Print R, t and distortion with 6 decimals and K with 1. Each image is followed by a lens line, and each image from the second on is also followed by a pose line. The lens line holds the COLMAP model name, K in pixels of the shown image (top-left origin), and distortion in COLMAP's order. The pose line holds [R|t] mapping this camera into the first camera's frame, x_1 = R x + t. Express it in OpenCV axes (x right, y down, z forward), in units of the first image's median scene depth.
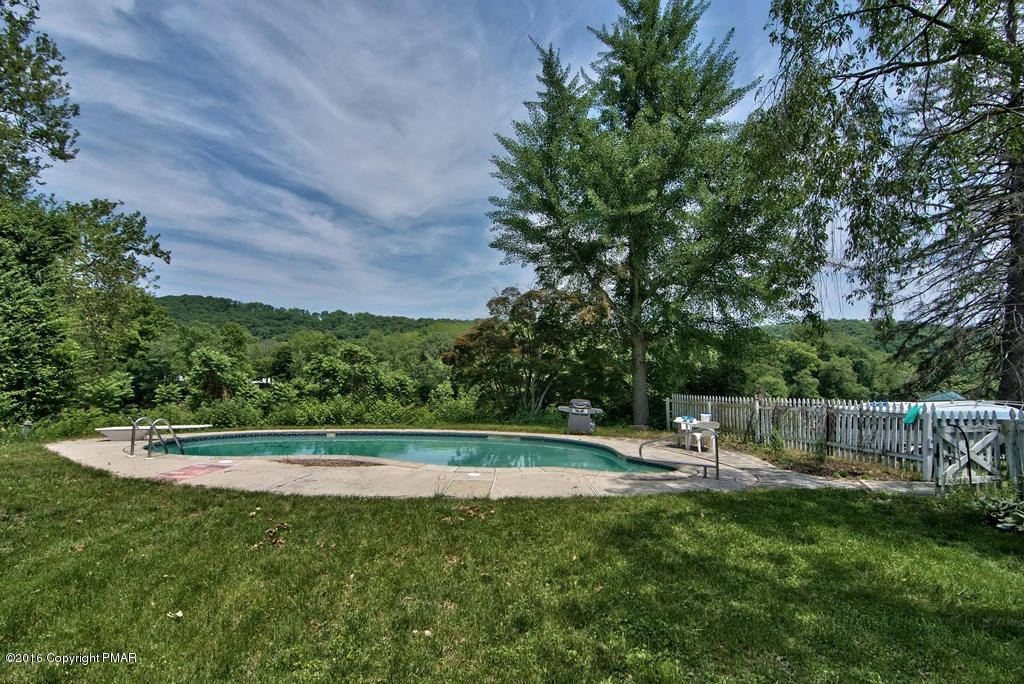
lens RADIAL K [[494.0, 0, 517.3], [0, 494.0, 345.0], [0, 0, 1]] dist [-0.008895, -0.008890]
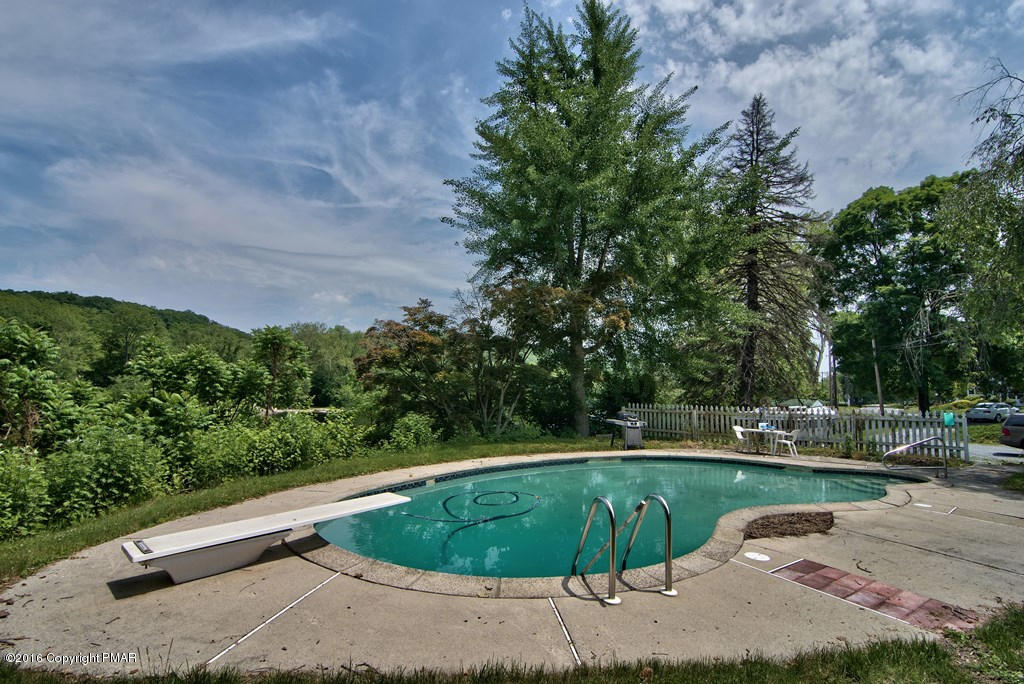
lens RADIAL K [[494.0, 0, 516.2], [0, 494.0, 344.2], [0, 0, 1]] dist [-0.008895, -0.008890]
pose [[0.745306, 0.057707, 0.664220, -0.583939], [-0.057928, 0.998085, -0.021713, 0.012130], [-0.664201, -0.022294, 0.747222, 0.378970]]
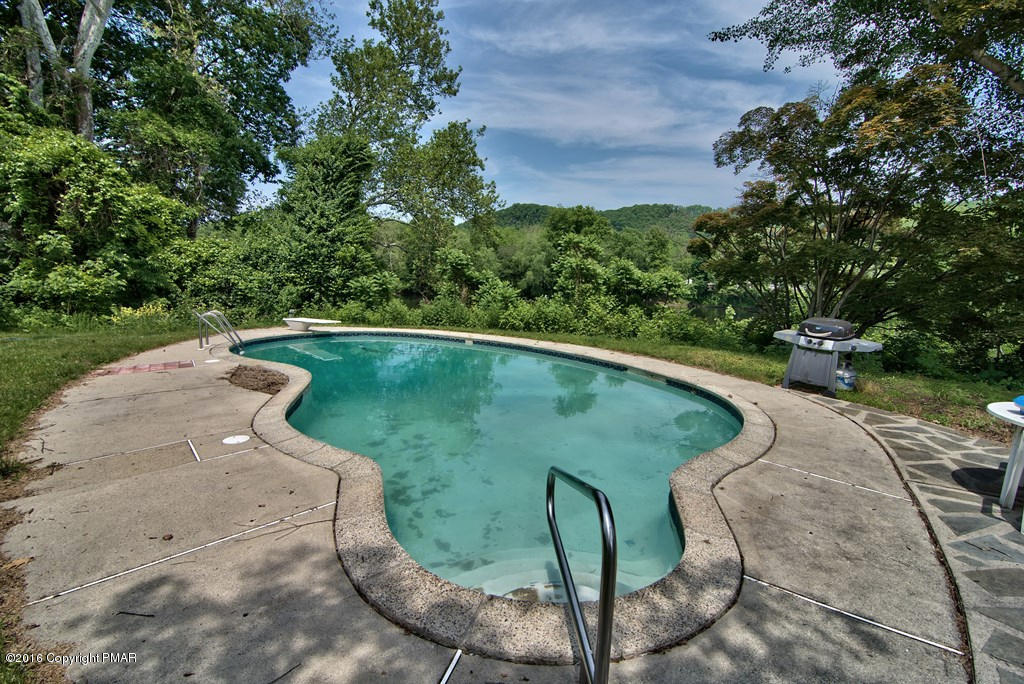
lens RADIAL K [[494.0, 0, 515.5], [0, 494.0, 340.1], [0, 0, 1]] dist [-0.008895, -0.008890]
pose [[0.662434, 0.093134, -0.743309, 0.244396], [0.047833, 0.984958, 0.166041, 0.034260], [0.747592, -0.145546, 0.648014, 0.414462]]
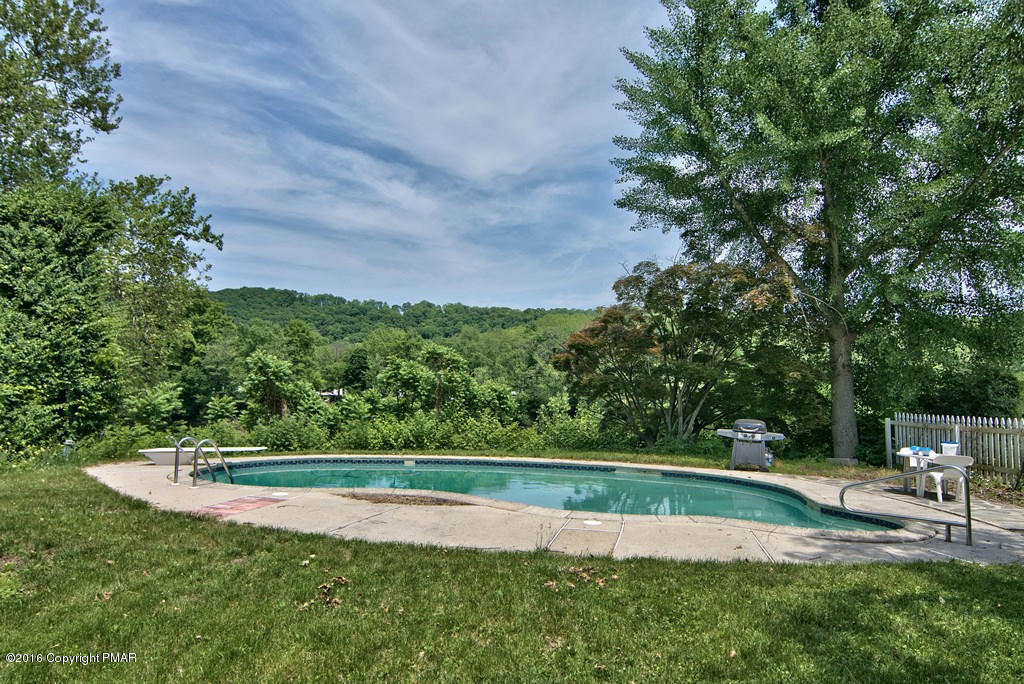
lens RADIAL K [[672.1, 0, 517.5], [0, 672.1, 346.1], [0, 0, 1]] dist [0.001125, -0.017374]
pose [[0.977909, -0.013768, -0.208577, 0.006343], [0.014485, 0.999893, 0.001912, 0.000749], [0.208529, -0.004891, 0.978004, 0.009245]]
